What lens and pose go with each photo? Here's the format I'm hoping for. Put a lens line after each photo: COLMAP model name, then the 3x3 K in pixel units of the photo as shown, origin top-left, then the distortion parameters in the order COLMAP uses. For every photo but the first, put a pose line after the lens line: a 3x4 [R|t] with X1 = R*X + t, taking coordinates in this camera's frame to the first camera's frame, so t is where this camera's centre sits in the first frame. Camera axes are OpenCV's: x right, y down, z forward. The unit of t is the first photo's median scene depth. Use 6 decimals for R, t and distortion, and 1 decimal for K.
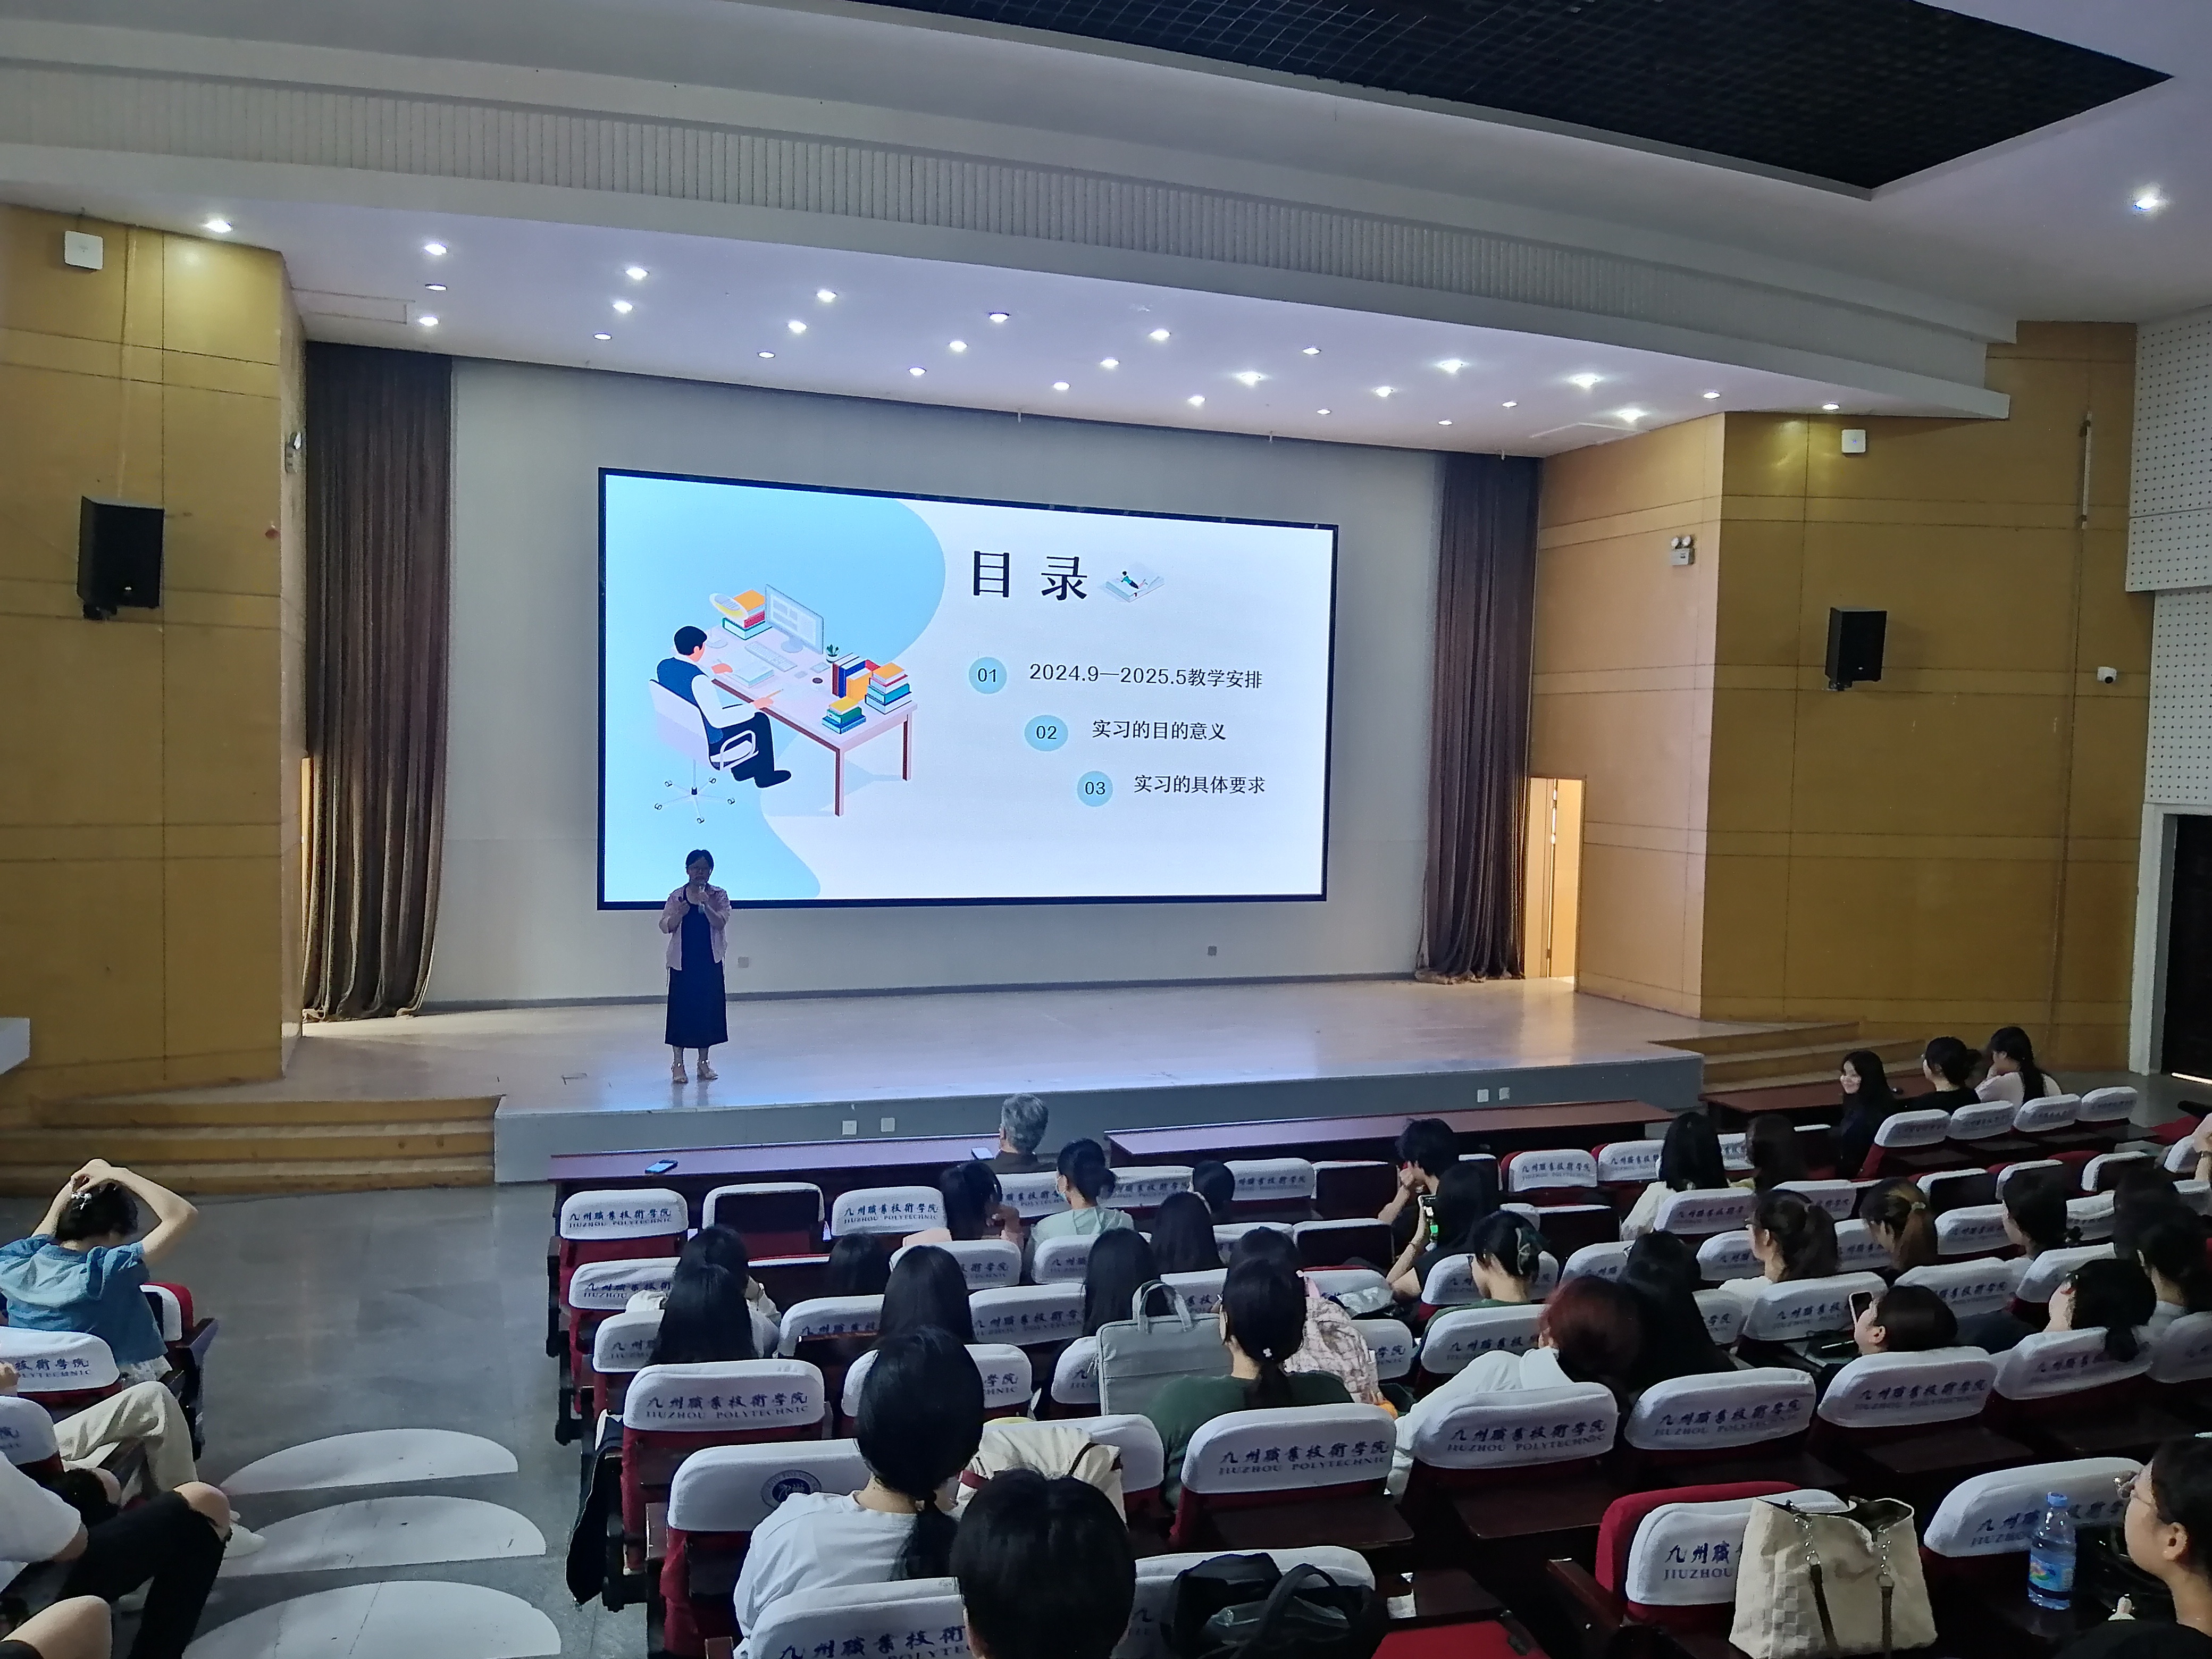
lens RADIAL K [[1788.8, 0, 1120.5], [0, 1788.8, 832.4], [0, 0, 1]] dist [0.105663, -0.208098]
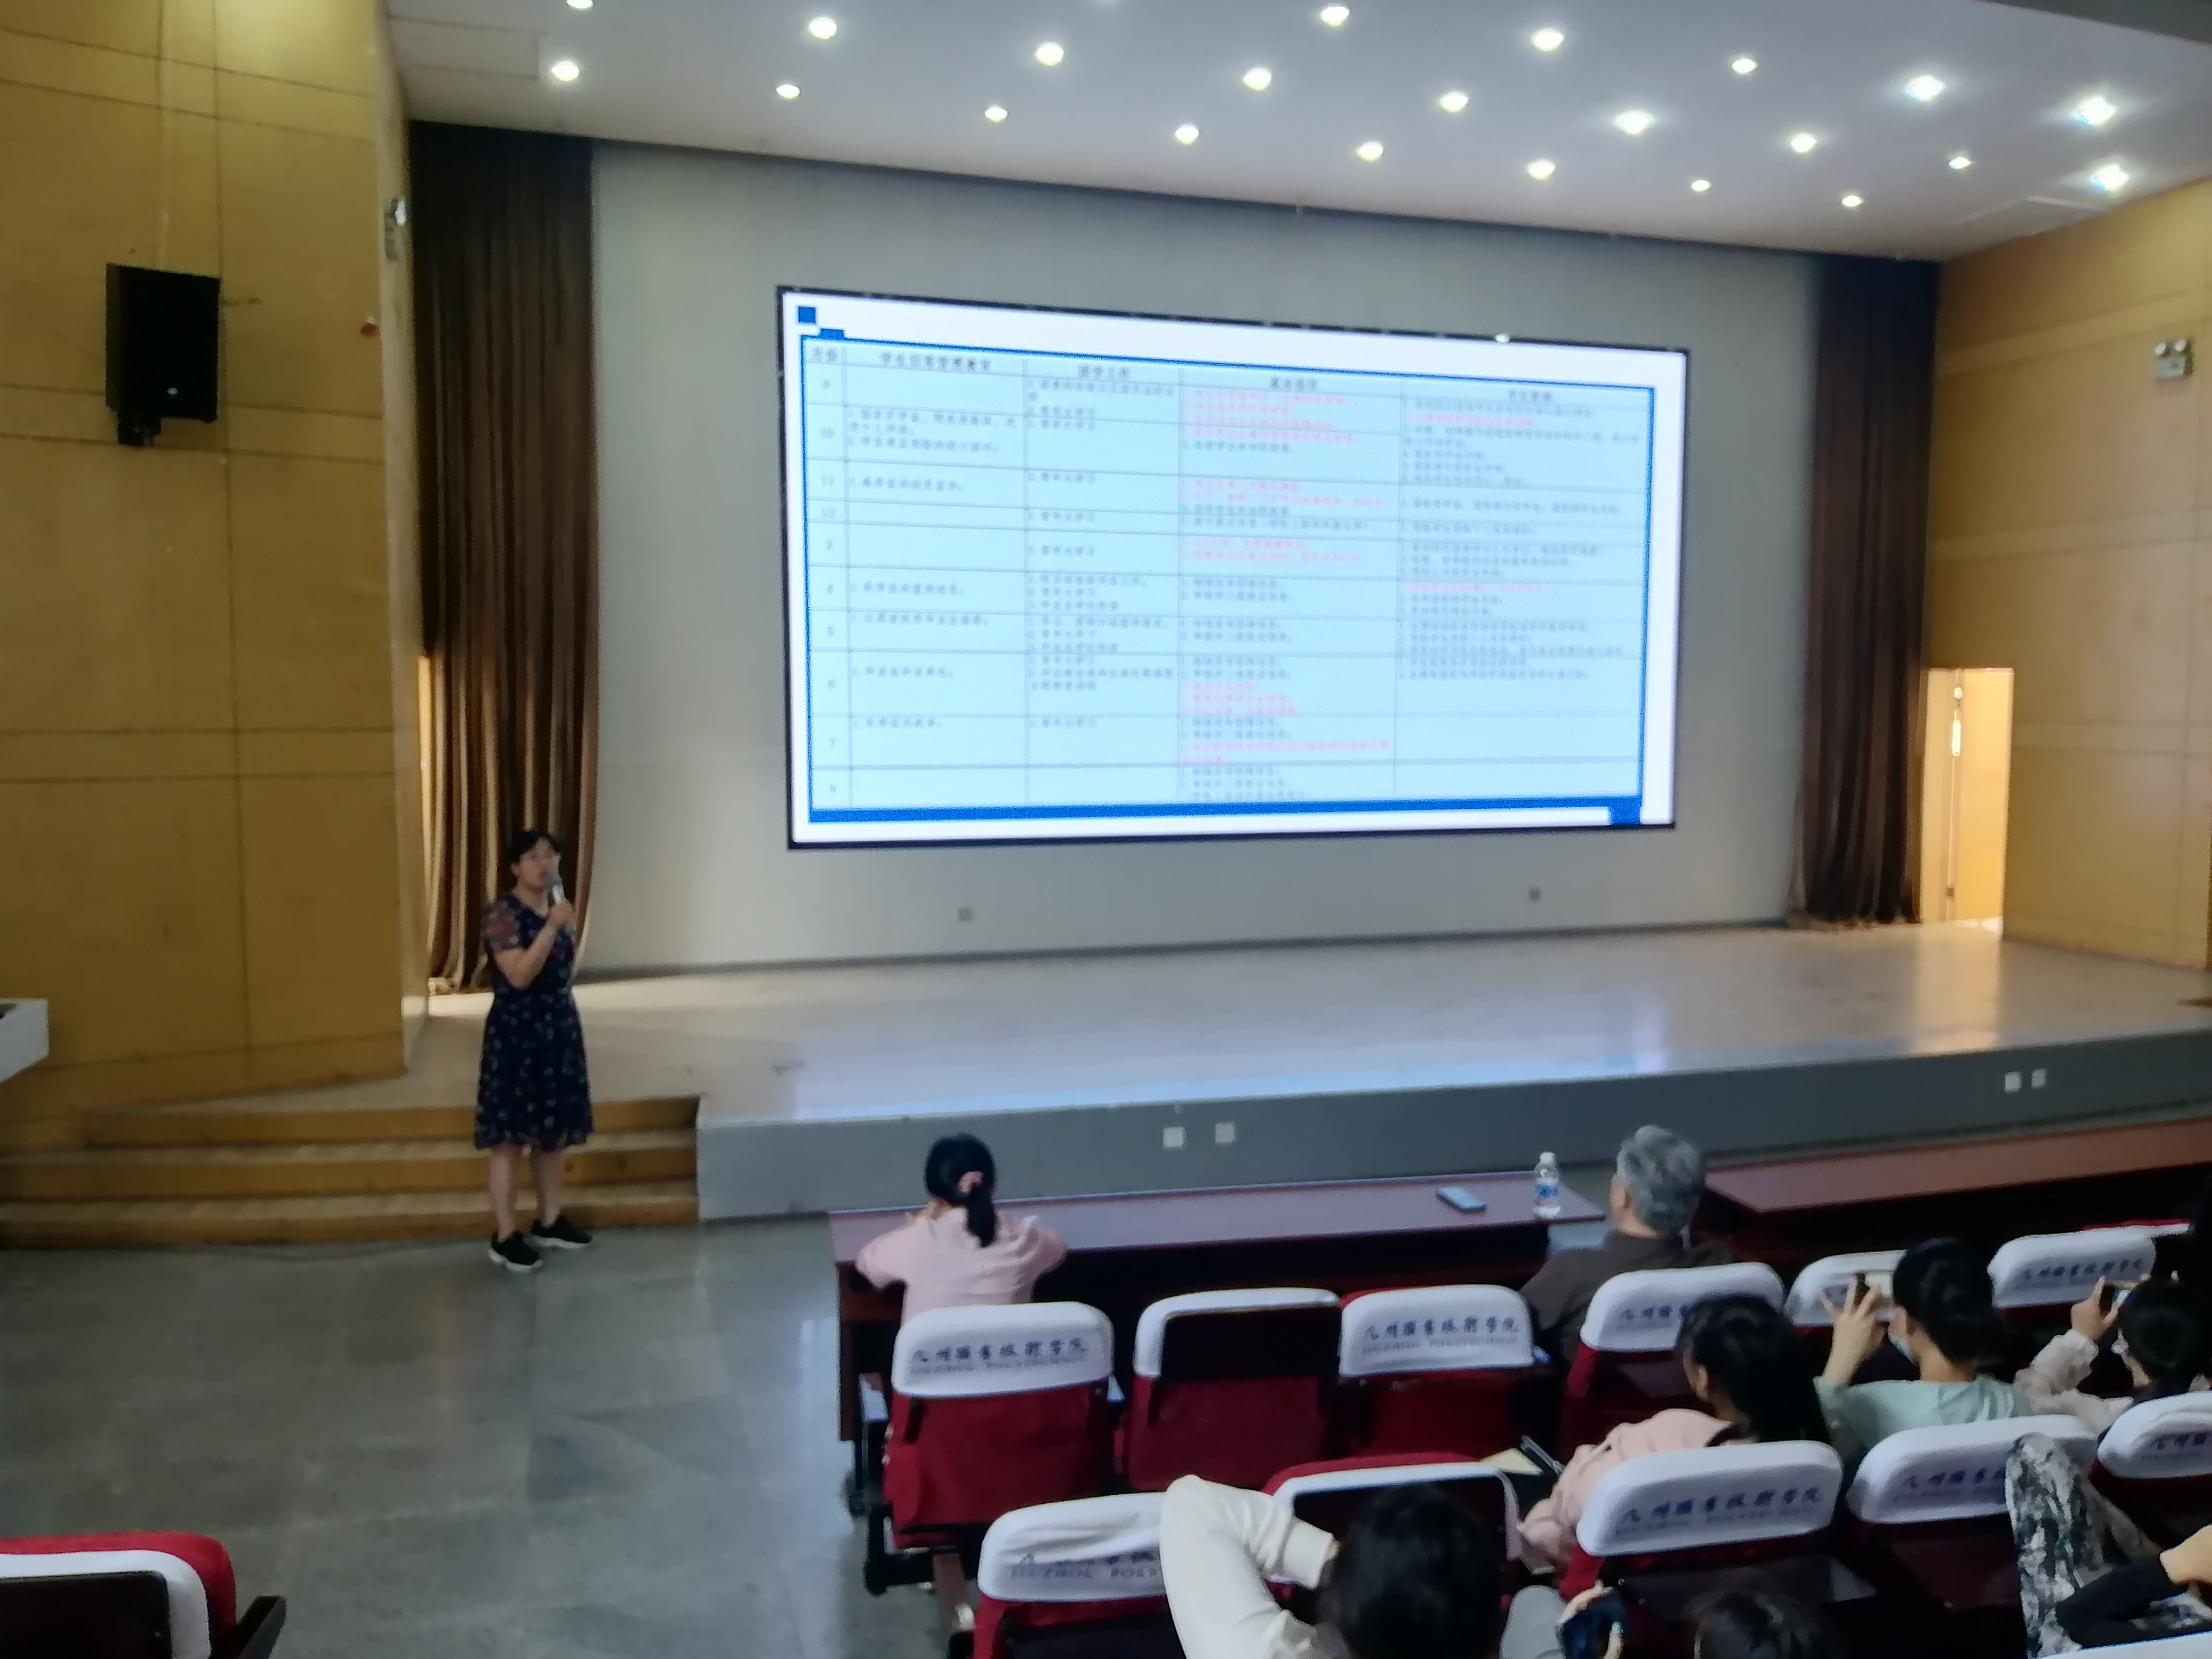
lens RADIAL K [[1801.2, 0, 1112.7], [0, 1801.2, 834.8], [0, 0, 1]] dist [0.103111, -0.220380]
pose [[0.997903, -0.016363, -0.062618, -0.109179], [0.017958, 0.999526, 0.024990, 0.021383], [0.062179, -0.026062, 0.997725, 0.241359]]
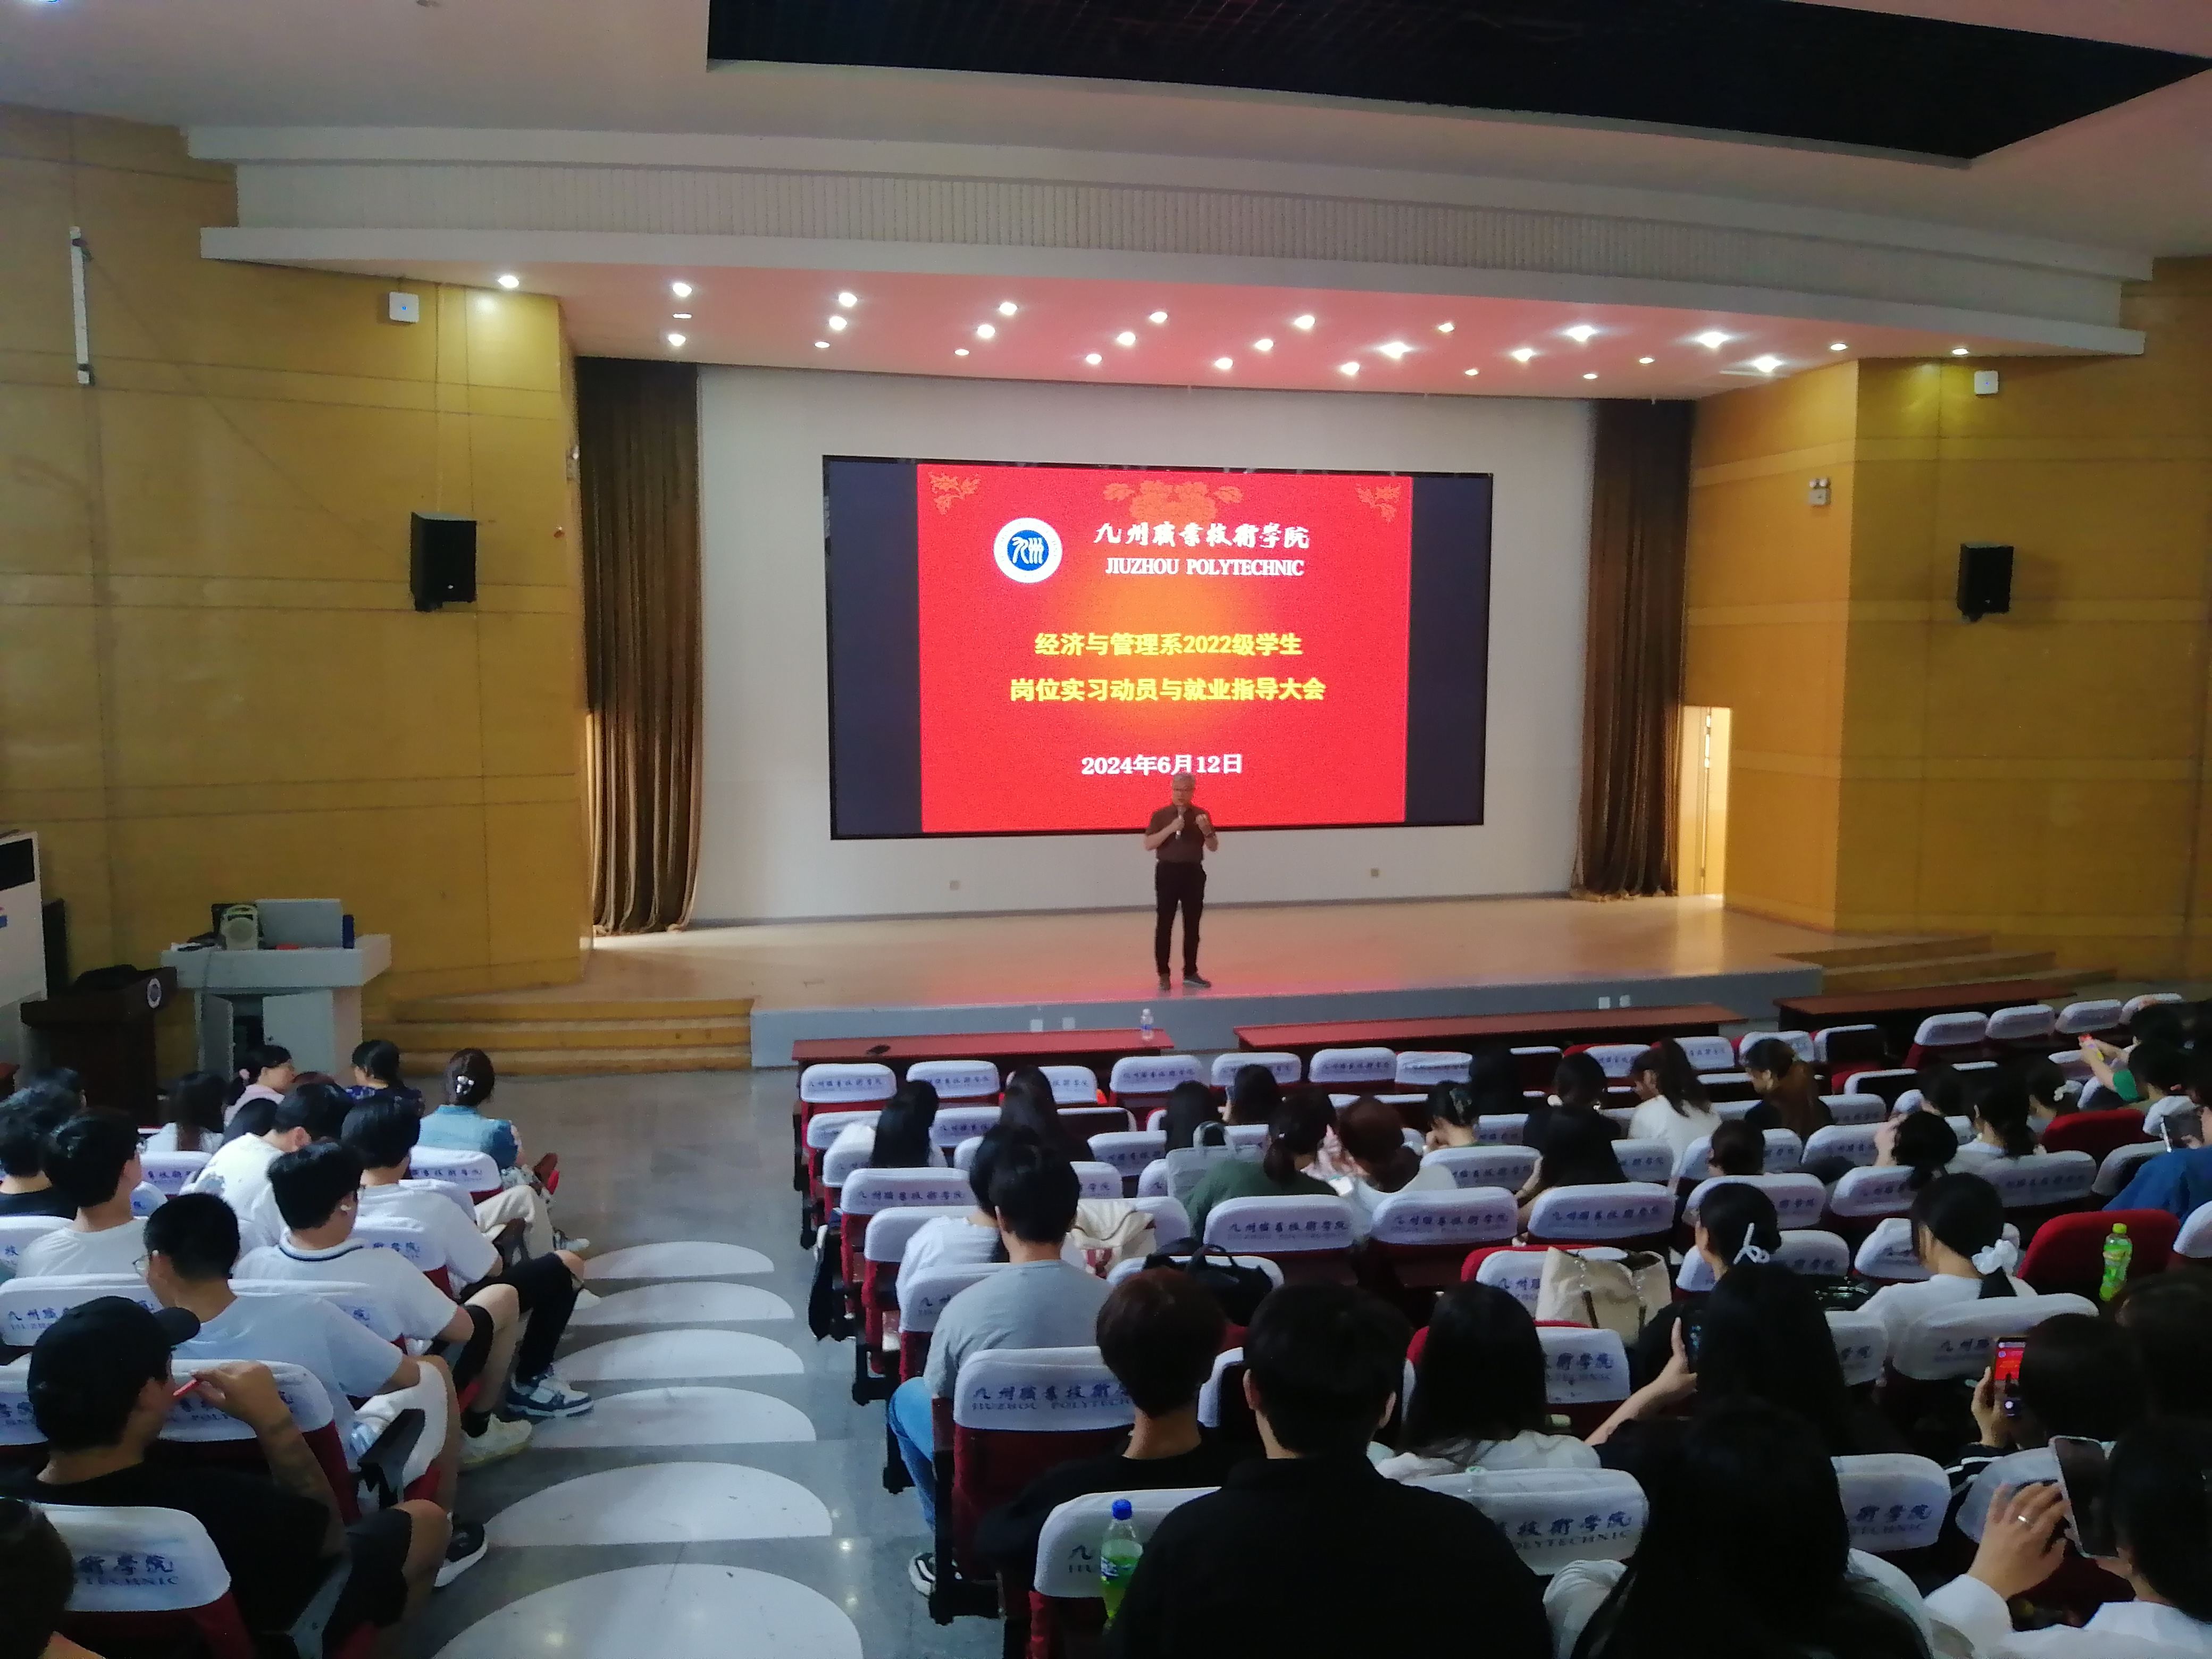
lens RADIAL K [[1801.2, 0, 1112.7], [0, 1801.2, 834.8], [0, 0, 1]] dist [0.103111, -0.220380]
pose [[0.991339, -0.008254, -0.131069, 0.046837], [0.014660, 0.998741, 0.047984, -0.014983], [0.130508, -0.049489, 0.990211, -0.139097]]
